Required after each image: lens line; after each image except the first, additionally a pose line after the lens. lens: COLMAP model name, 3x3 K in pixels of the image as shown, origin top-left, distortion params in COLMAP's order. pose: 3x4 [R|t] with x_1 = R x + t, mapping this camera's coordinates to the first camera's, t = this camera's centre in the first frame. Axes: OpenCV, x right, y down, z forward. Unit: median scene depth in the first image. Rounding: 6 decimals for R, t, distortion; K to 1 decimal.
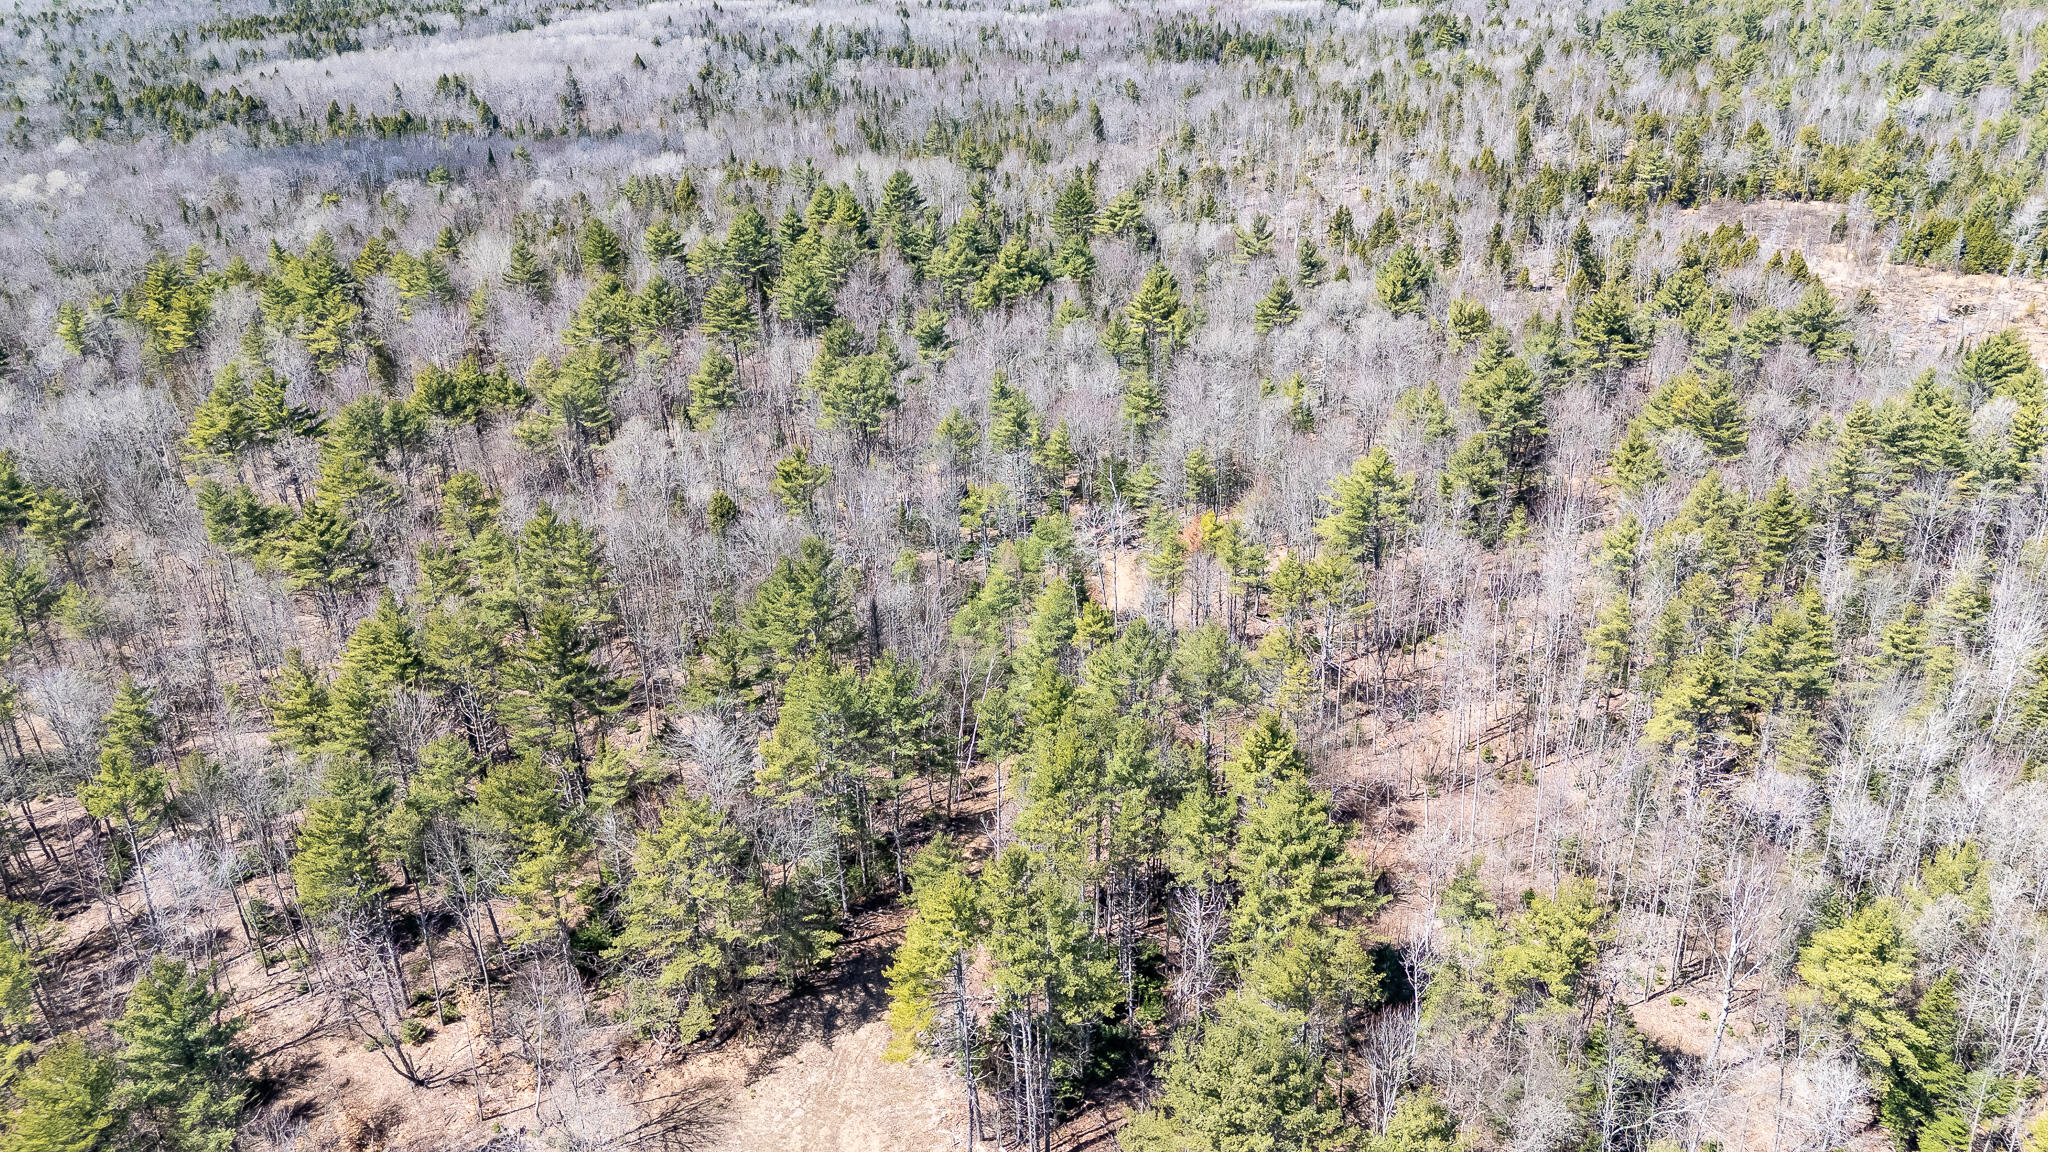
lens RADIAL K [[1489.6, 0, 1021.5], [0, 1489.6, 557.5], [0, 0, 1]] dist [0.083841, -0.082534]
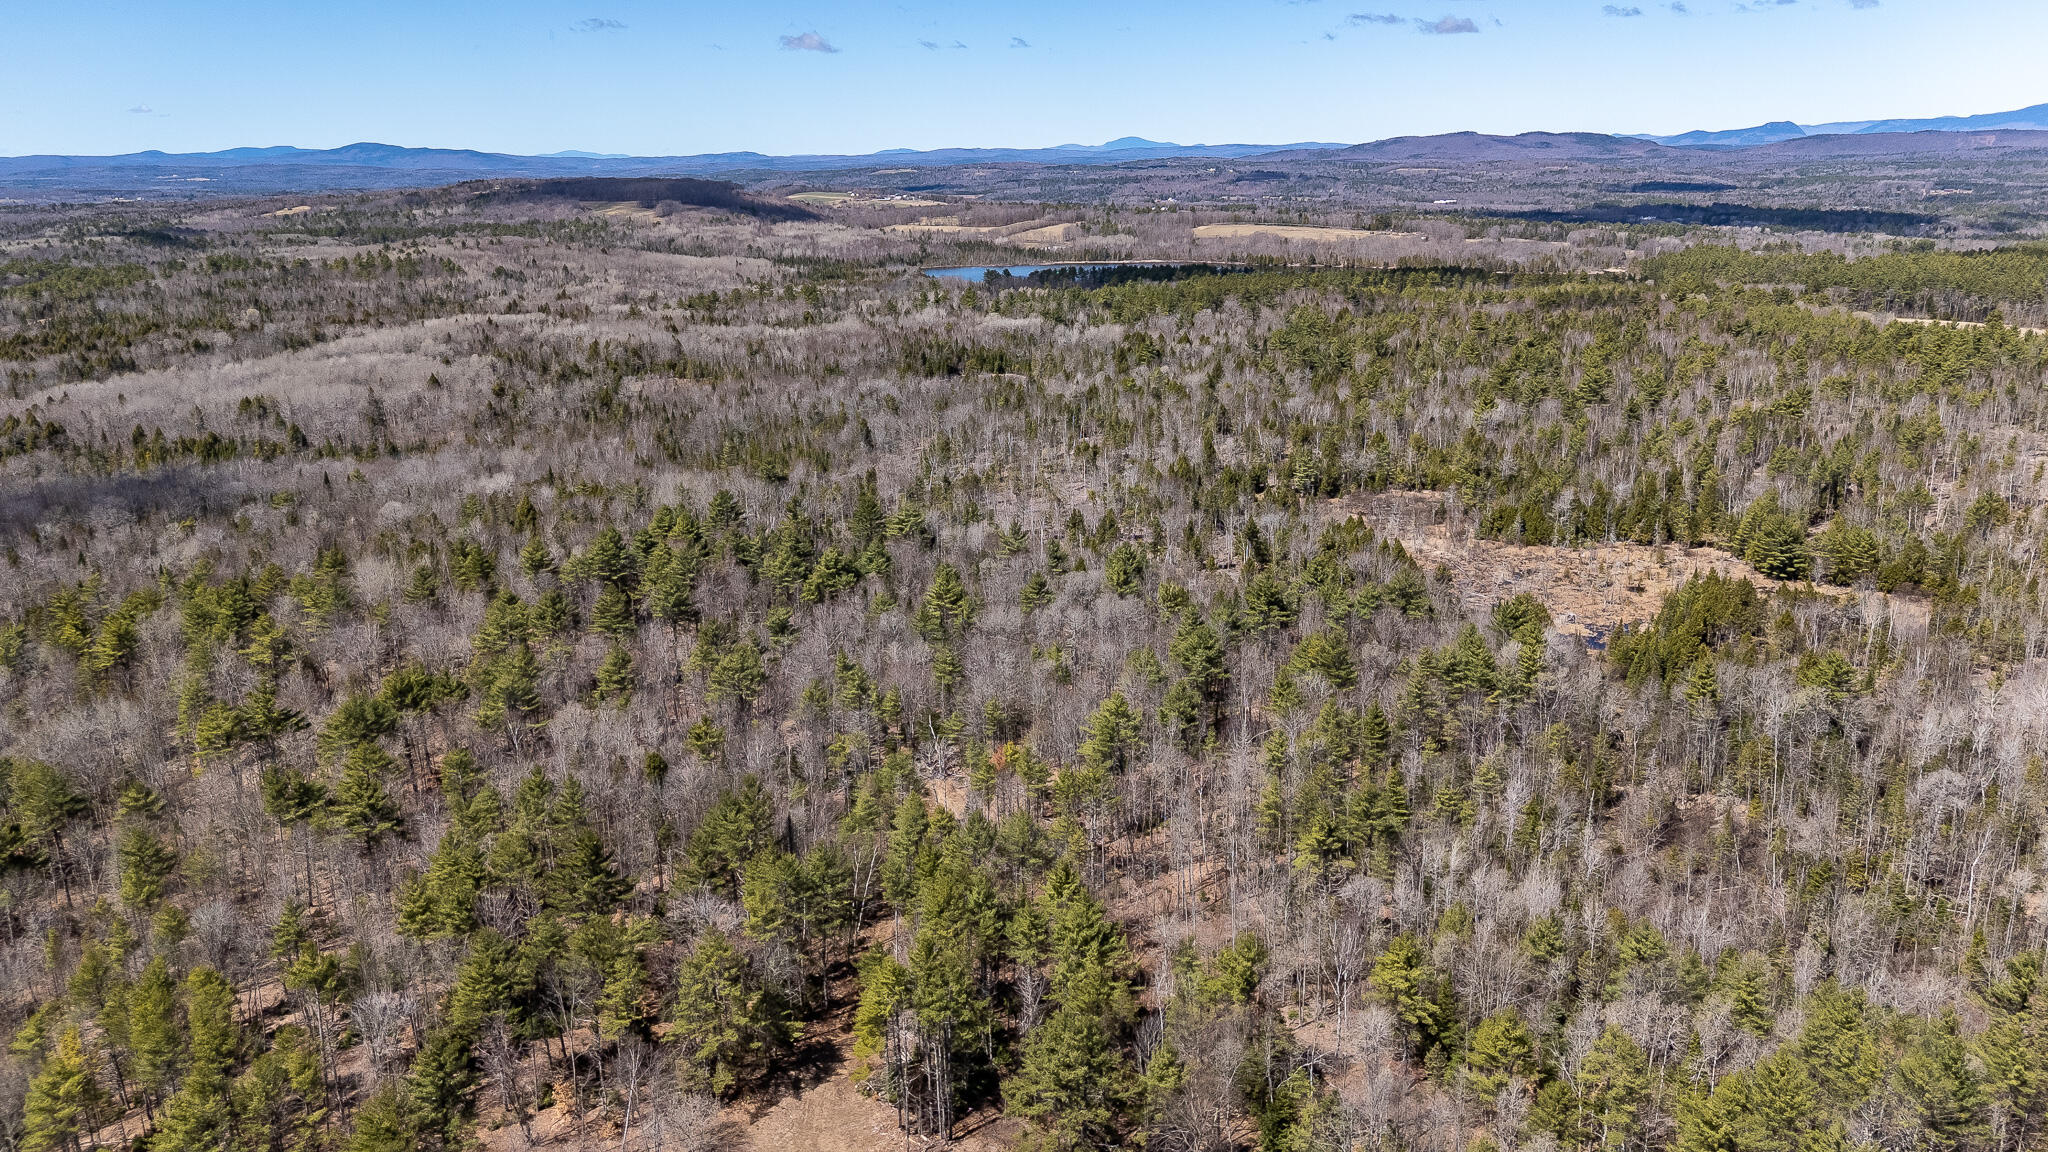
lens RADIAL K [[1489.6, 0, 1038.0], [0, 1489.6, 561.3], [0, 0, 1]] dist [0.083841, -0.082534]
pose [[0.982633, -0.036329, 0.181967, -0.079988], [0.066768, 0.984188, -0.164060, 0.027678], [-0.173130, 0.173360, 0.969522, -0.344787]]
